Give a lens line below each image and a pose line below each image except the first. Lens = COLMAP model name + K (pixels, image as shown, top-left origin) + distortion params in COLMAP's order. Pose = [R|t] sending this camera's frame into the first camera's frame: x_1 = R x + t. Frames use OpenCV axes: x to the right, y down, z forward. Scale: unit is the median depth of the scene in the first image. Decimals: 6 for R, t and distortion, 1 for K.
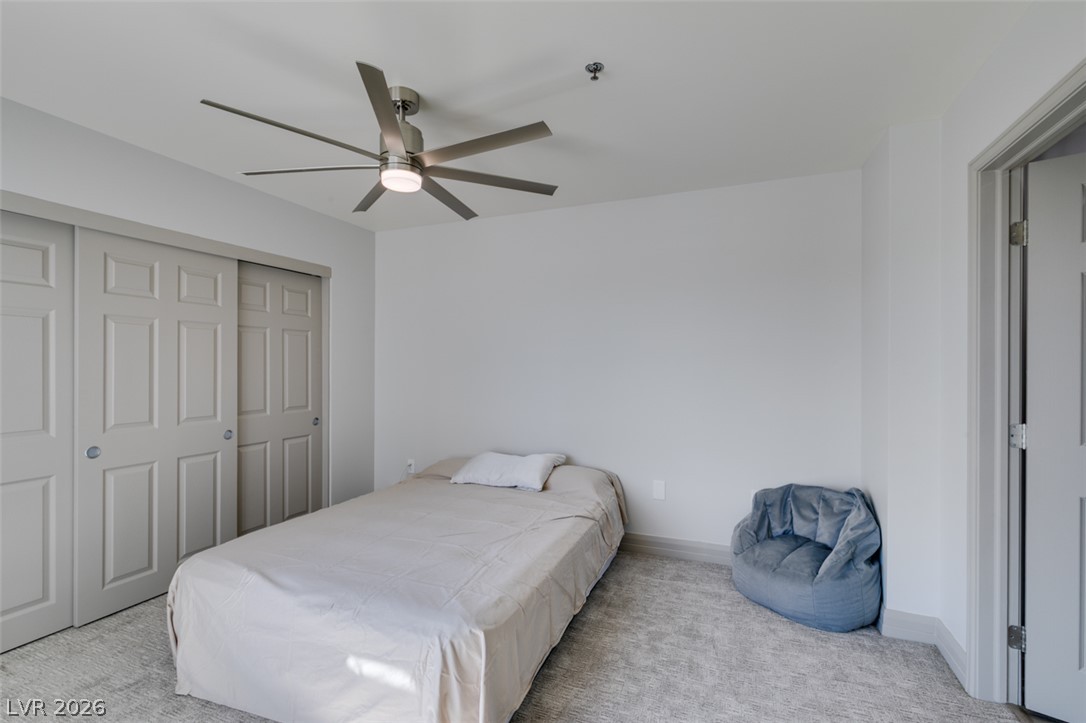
lens RADIAL K [[485.8, 0, 545.1], [0, 485.8, 367.5], [0, 0, 1]] dist [0.002747, -0.002322]
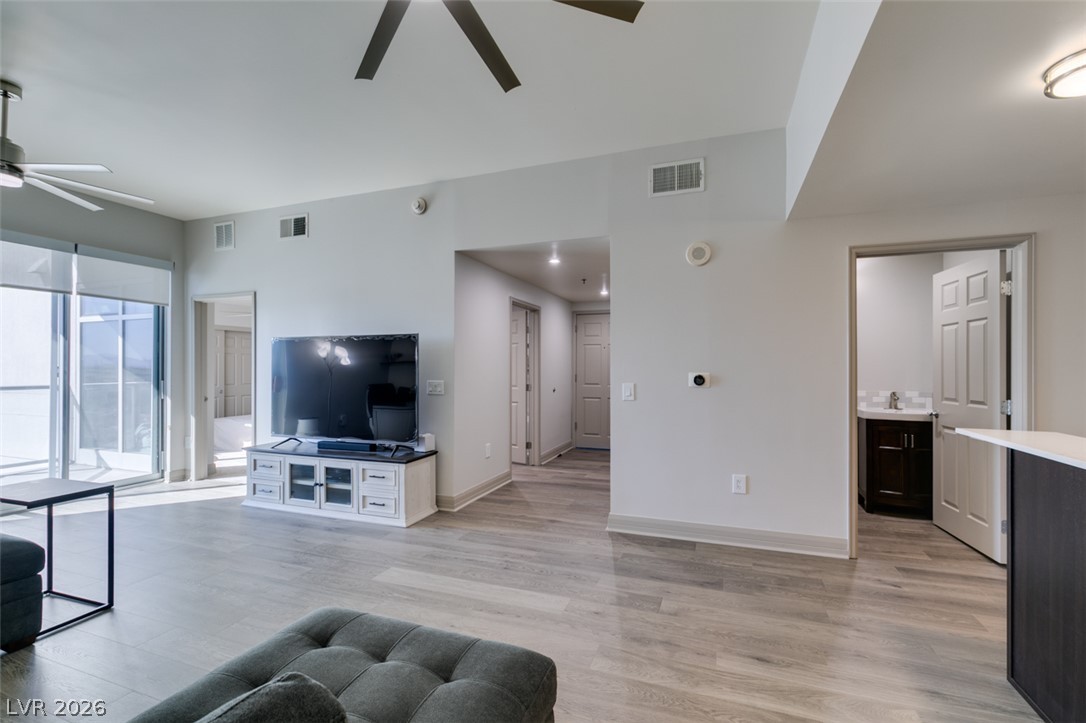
lens RADIAL K [[485.8, 0, 540.1], [0, 485.8, 366.7], [0, 0, 1]] dist [0.002747, -0.002322]
pose [[0.999608, 0.000037, 0.028002, 1.096533], [0.000036, 0.999997, -0.002592, -0.001598], [-0.028002, 0.002592, 0.999605, -1.834008]]
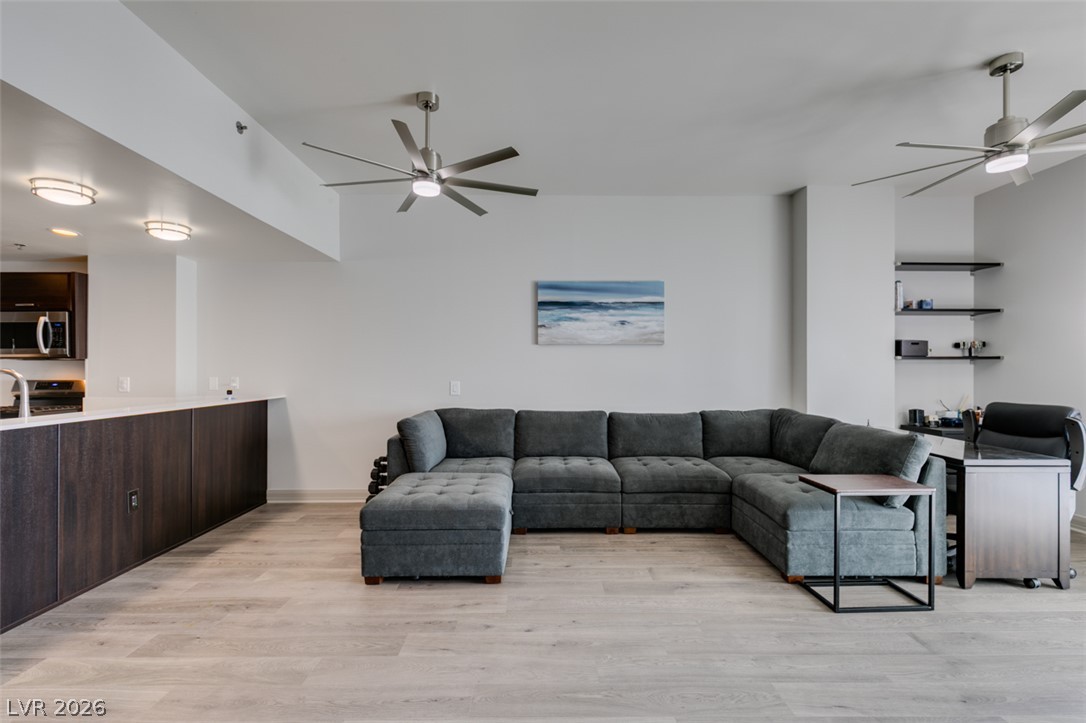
lens RADIAL K [[485.8, 0, 541.6], [0, 485.8, 366.7], [0, 0, 1]] dist [0.002747, -0.002322]
pose [[-0.921509, -0.003494, -0.388342, 1.163702], [-0.003581, 0.999993, -0.000501, -0.005837], [0.388341, 0.000929, -0.921515, -0.433595]]
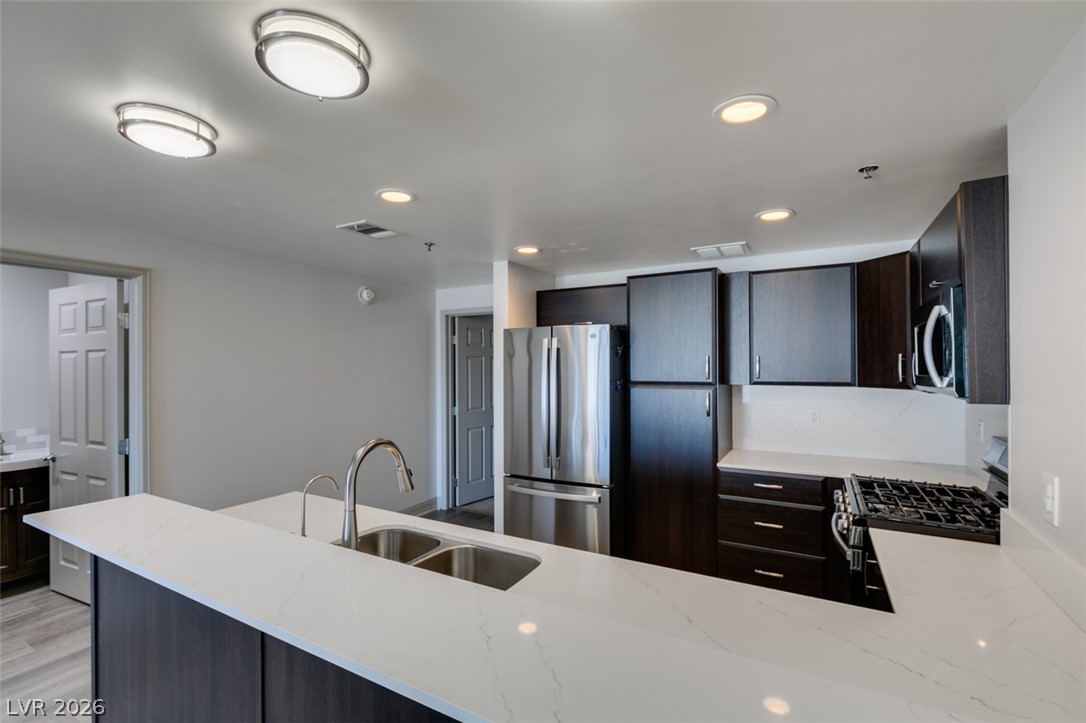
lens RADIAL K [[485.8, 0, 541.8], [0, 485.8, 363.9], [0, 0, 1]] dist [0.002747, -0.002322]
pose [[0.130755, 0.001918, 0.991413, 1.249023], [0.008255, 0.999961, -0.003023, -0.069831], [-0.991380, 0.008579, 0.130734, -1.790004]]
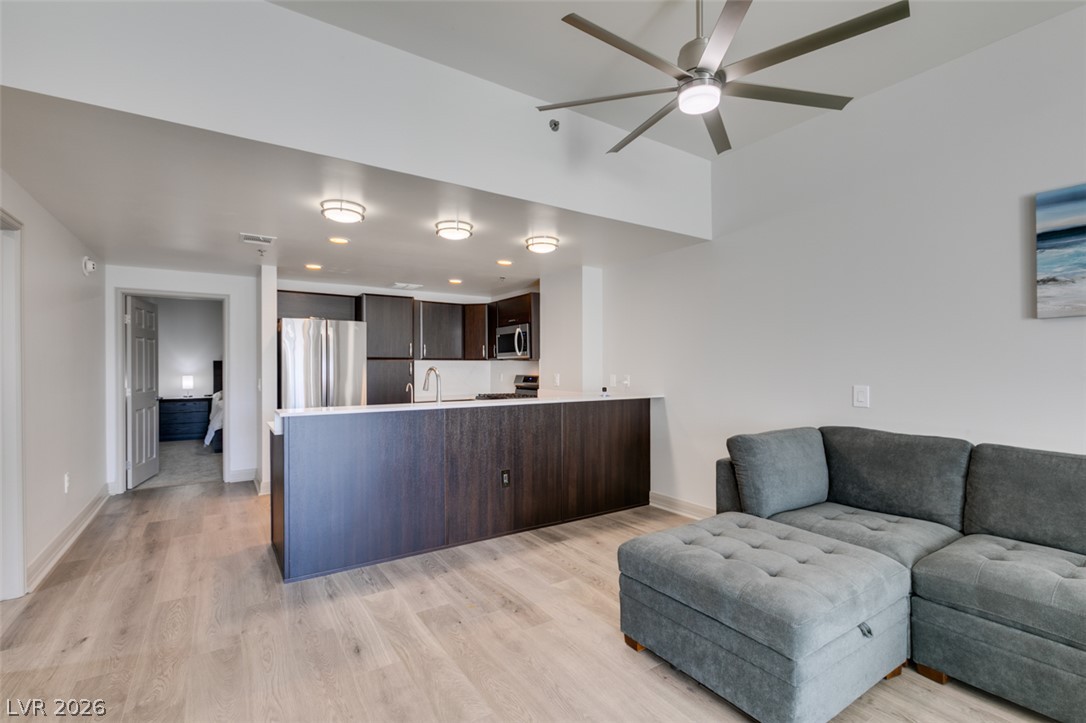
lens RADIAL K [[485.8, 0, 542.3], [0, 485.8, 367.3], [0, 0, 1]] dist [0.002747, -0.002322]
pose [[-0.827419, -0.000399, 0.561585, 0.813596], [0.003479, 0.999977, 0.005836, -0.005205], [-0.561575, 0.006782, -0.827398, -0.745677]]
